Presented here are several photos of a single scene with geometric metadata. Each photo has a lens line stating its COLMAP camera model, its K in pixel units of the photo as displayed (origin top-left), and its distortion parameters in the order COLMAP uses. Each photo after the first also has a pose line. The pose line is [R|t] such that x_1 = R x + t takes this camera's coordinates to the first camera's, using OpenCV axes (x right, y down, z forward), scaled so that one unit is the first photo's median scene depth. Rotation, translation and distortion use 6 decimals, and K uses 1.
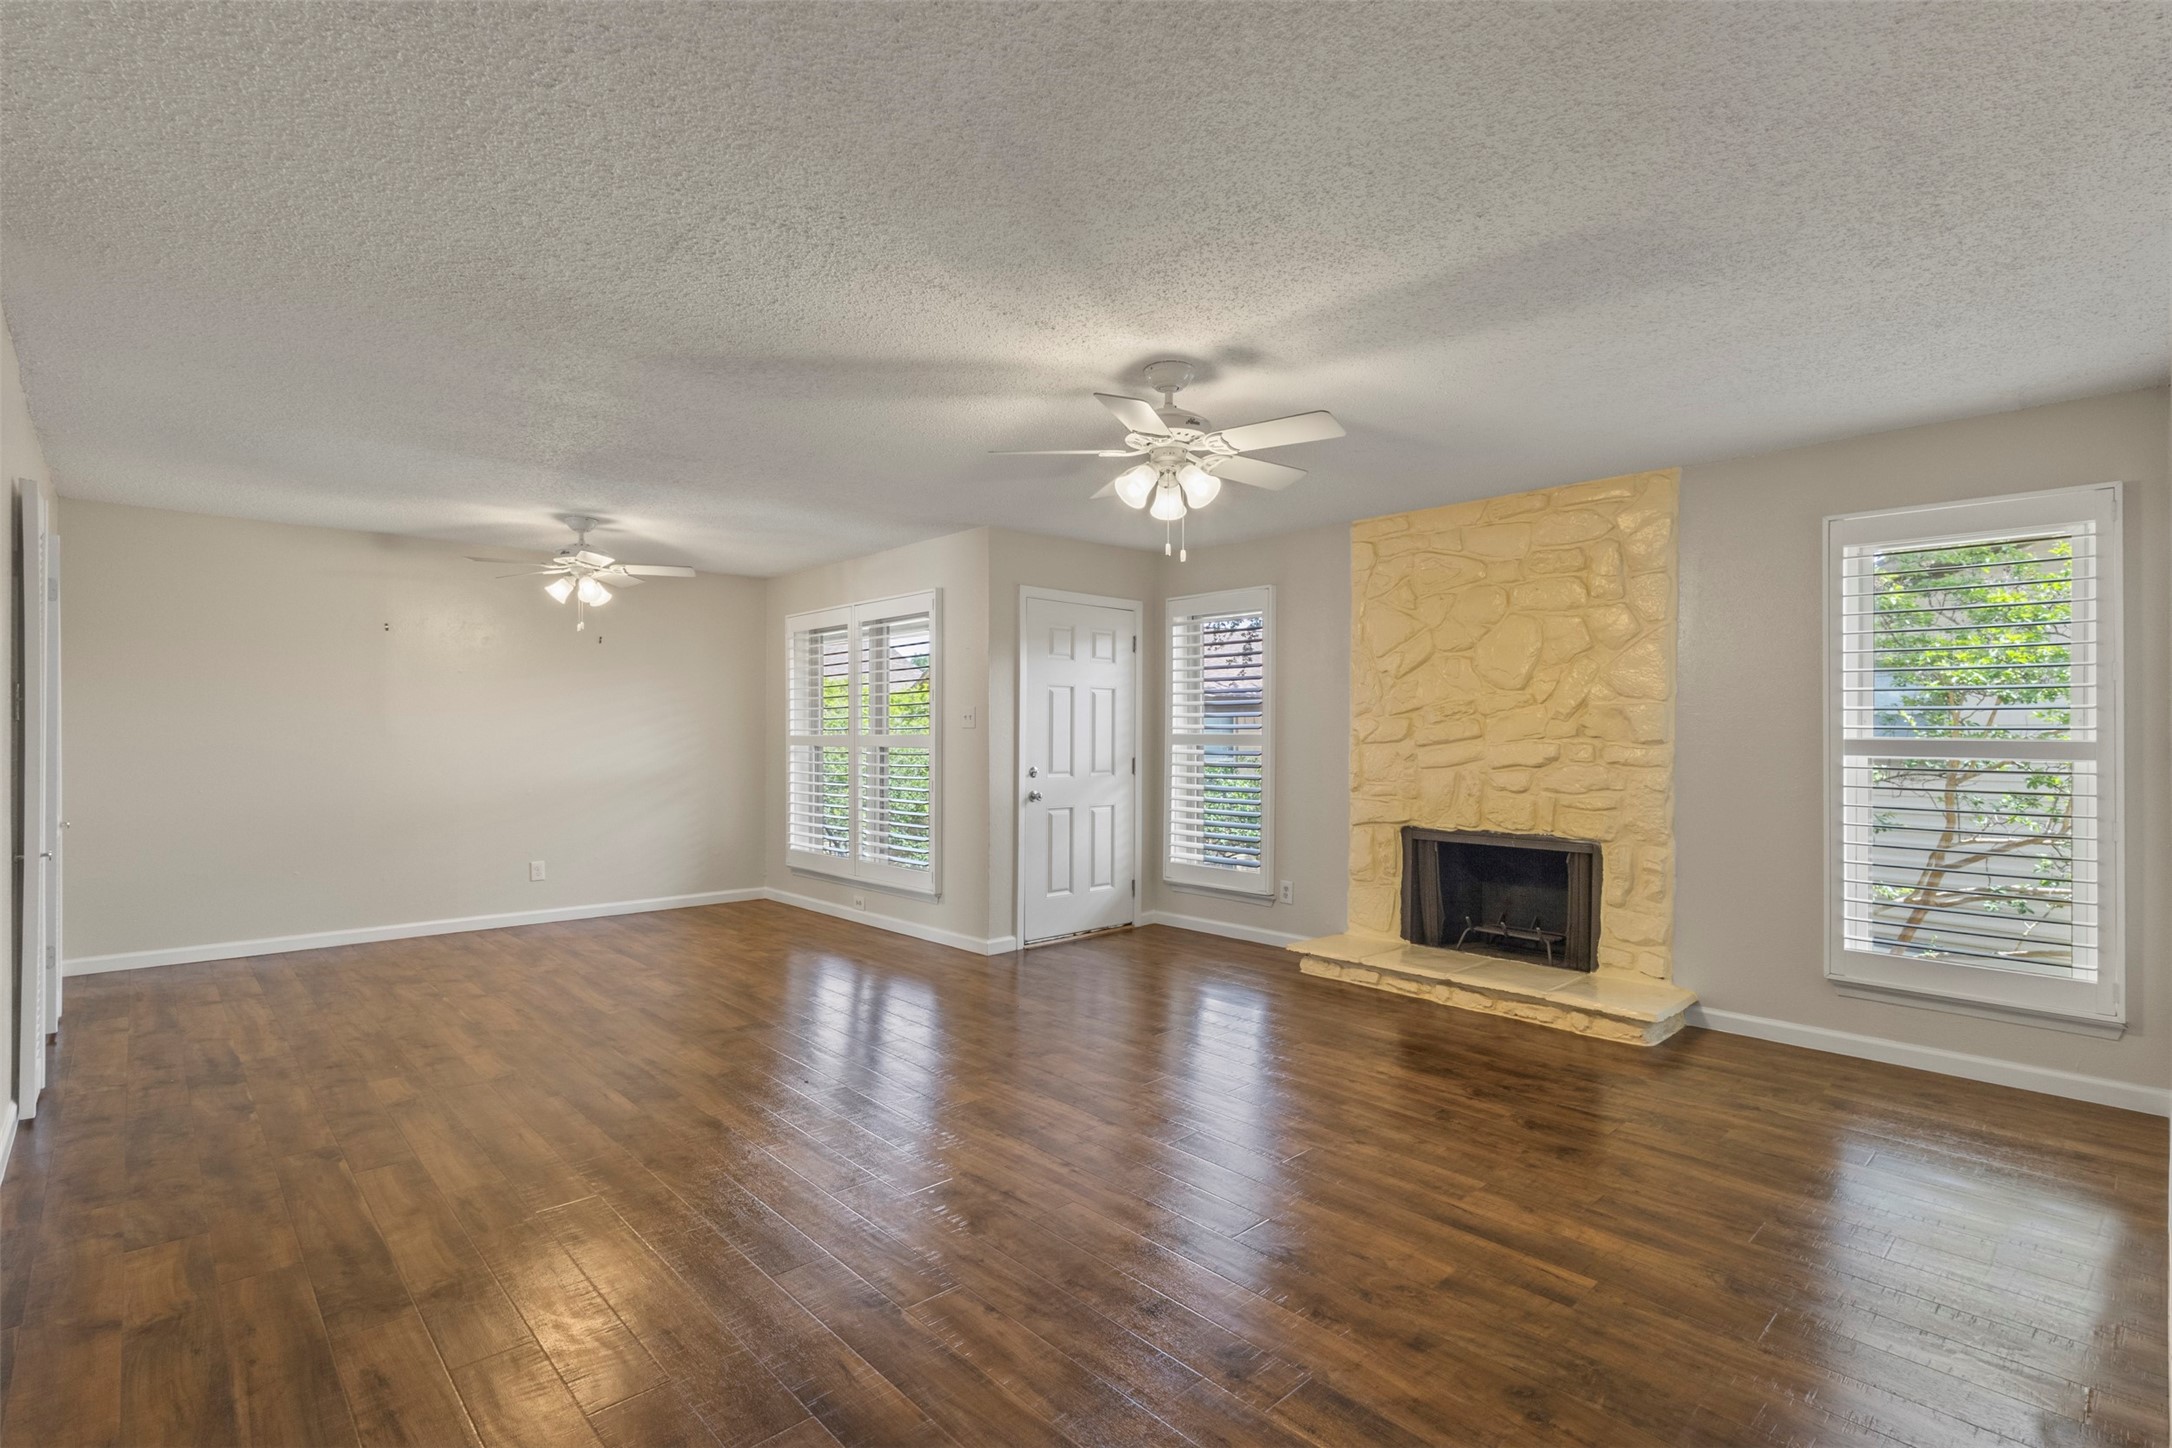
lens RADIAL K [[1008.5, 0, 1082.9], [0, 1008.5, 724.8], [0, 0, 1]] dist [0.000158, 0.002116]
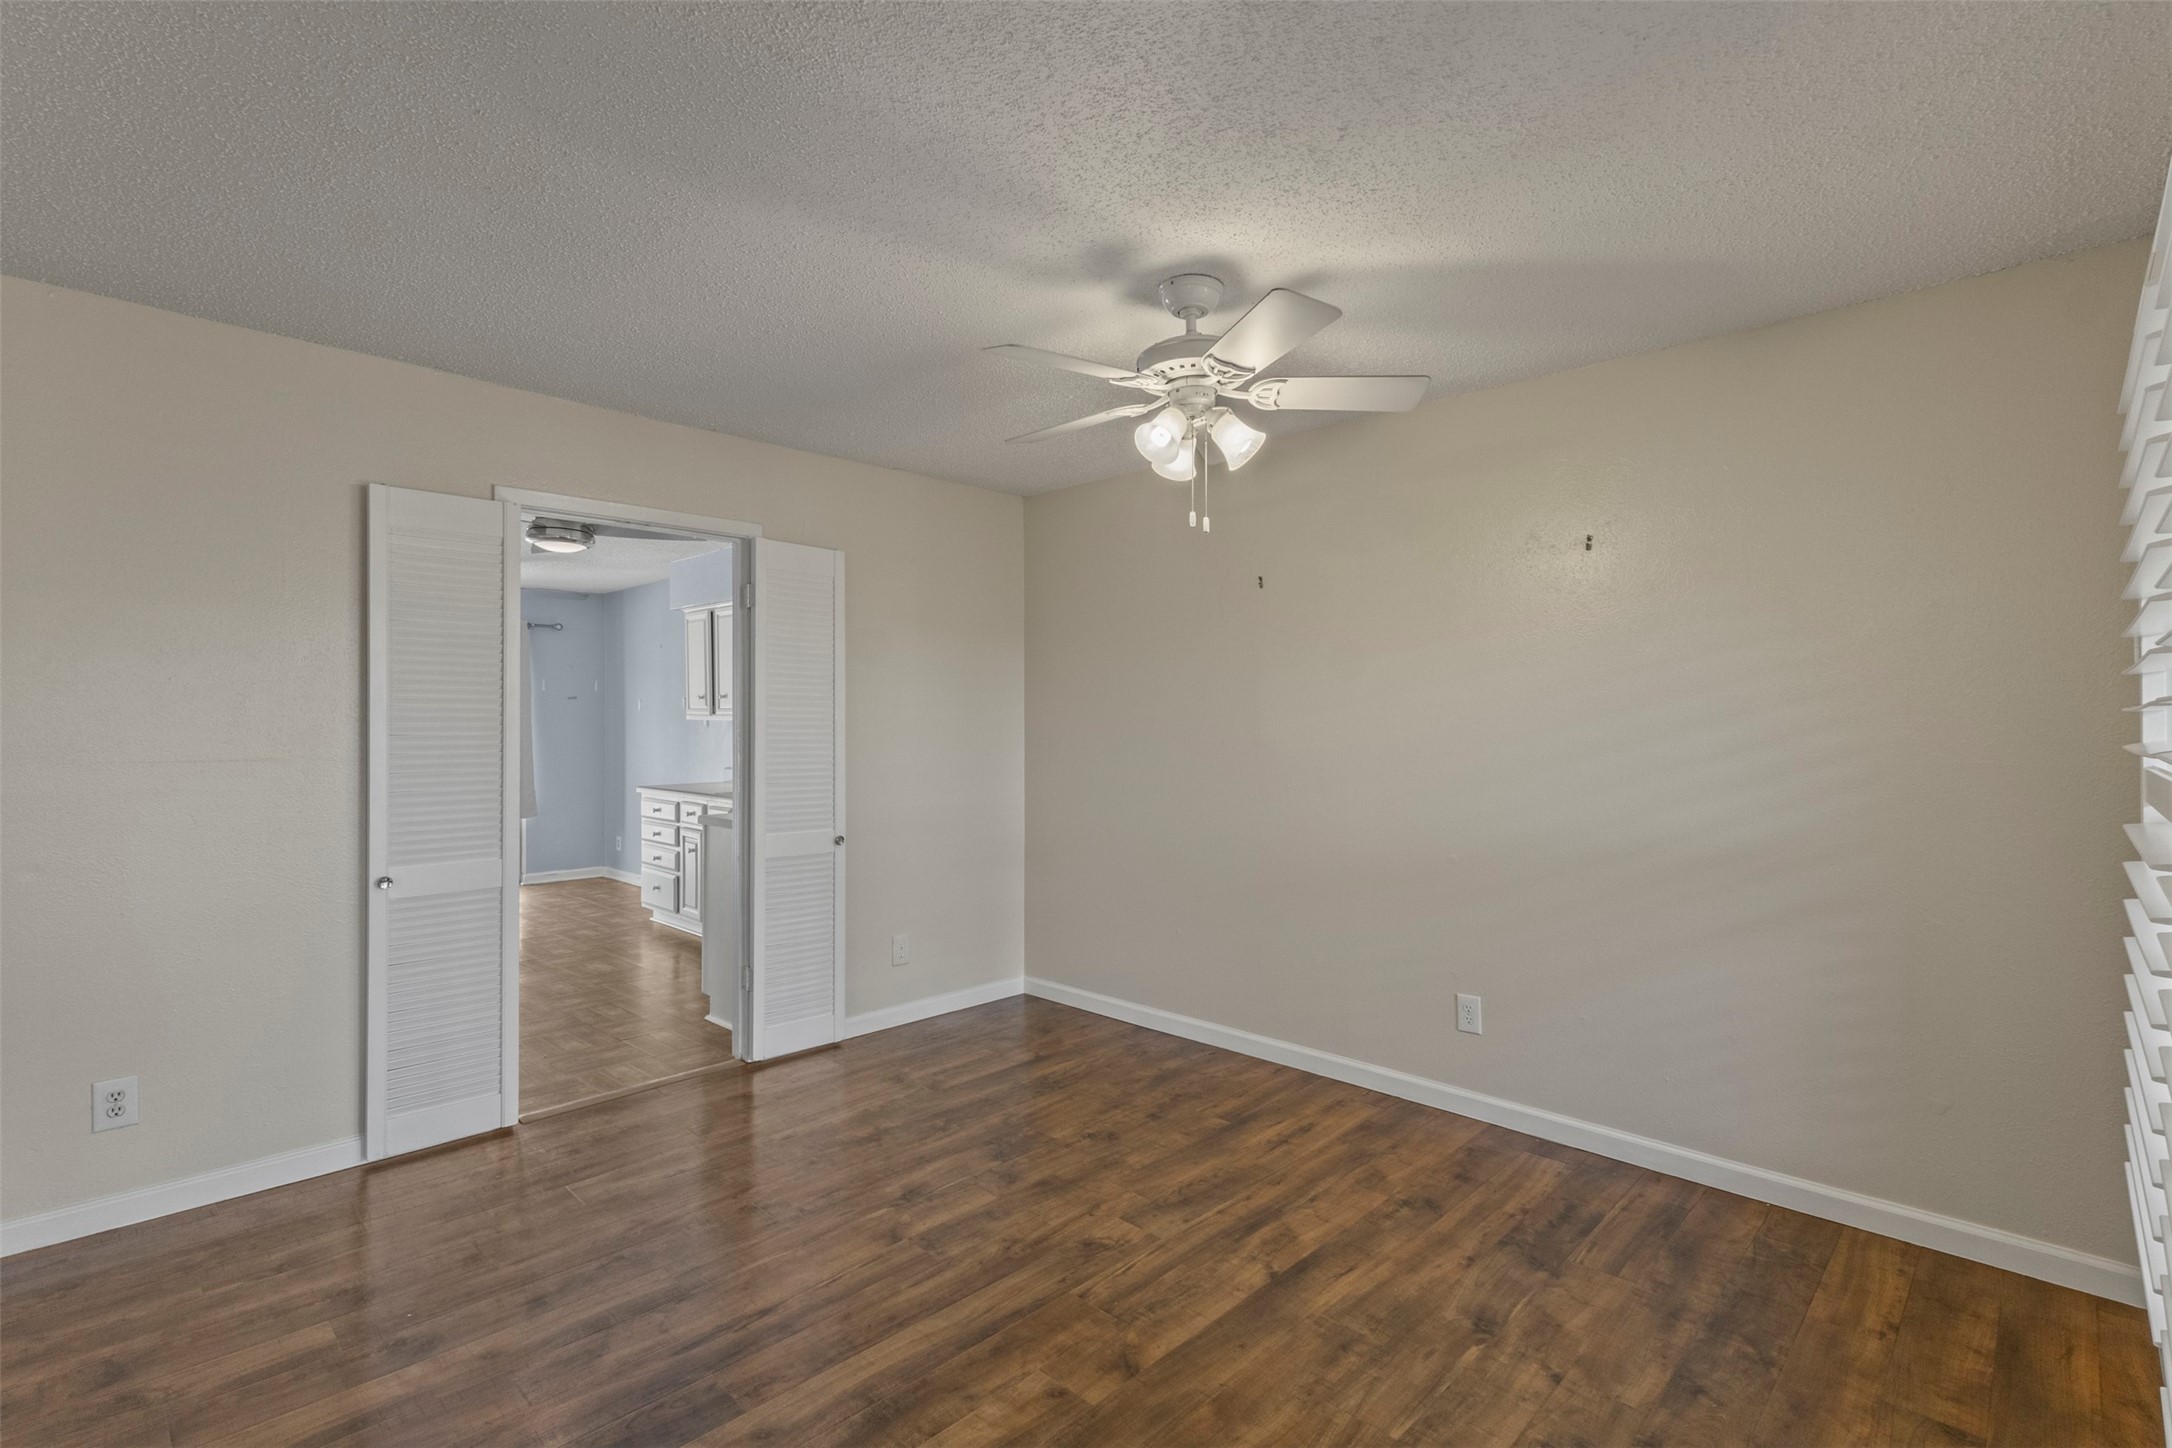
lens RADIAL K [[1004.0, 0, 1084.8], [0, 1004.0, 716.4], [0, 0, 1]] dist [0.002142, 0.001207]
pose [[0.047628, -0.010866, -0.998806, -0.043725], [0.008284, 0.999911, -0.010483, -0.004432], [0.998831, -0.007774, 0.047714, 0.968797]]
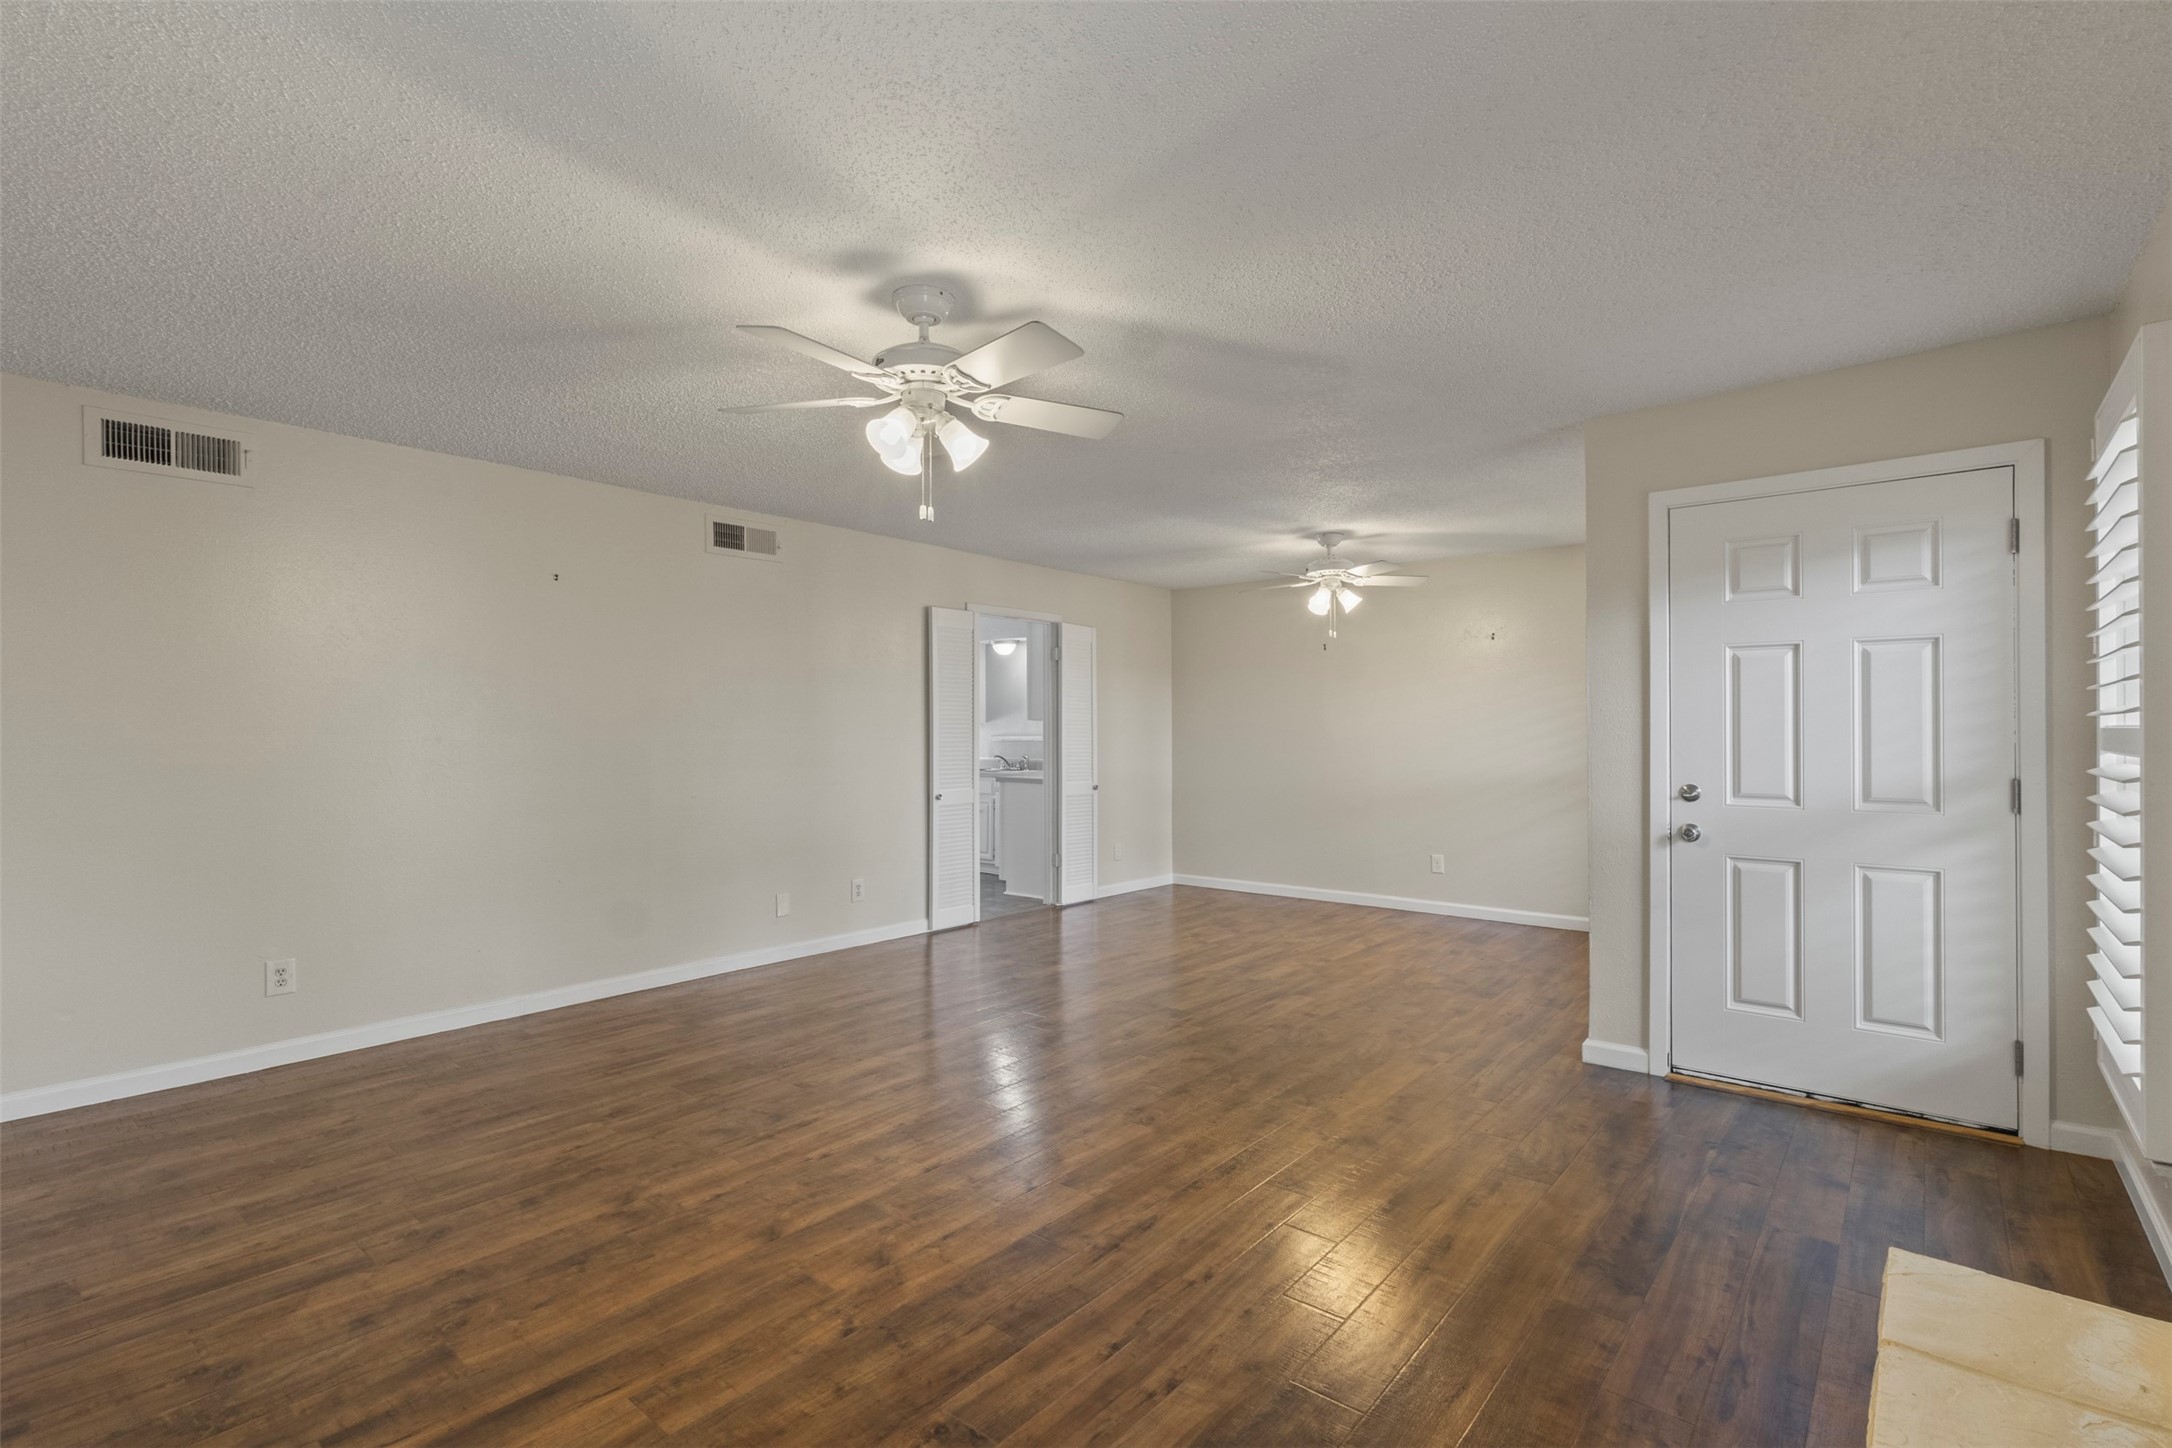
lens RADIAL K [[1008.5, 0, 1082.9], [0, 1008.5, 724.8], [0, 0, 1]] dist [0.000158, 0.002116]
pose [[0.121045, -0.011489, -0.992581, 0.569385], [0.012455, 0.999872, -0.010054, 0.007819], [0.992569, -0.011146, 0.121172, 0.630378]]
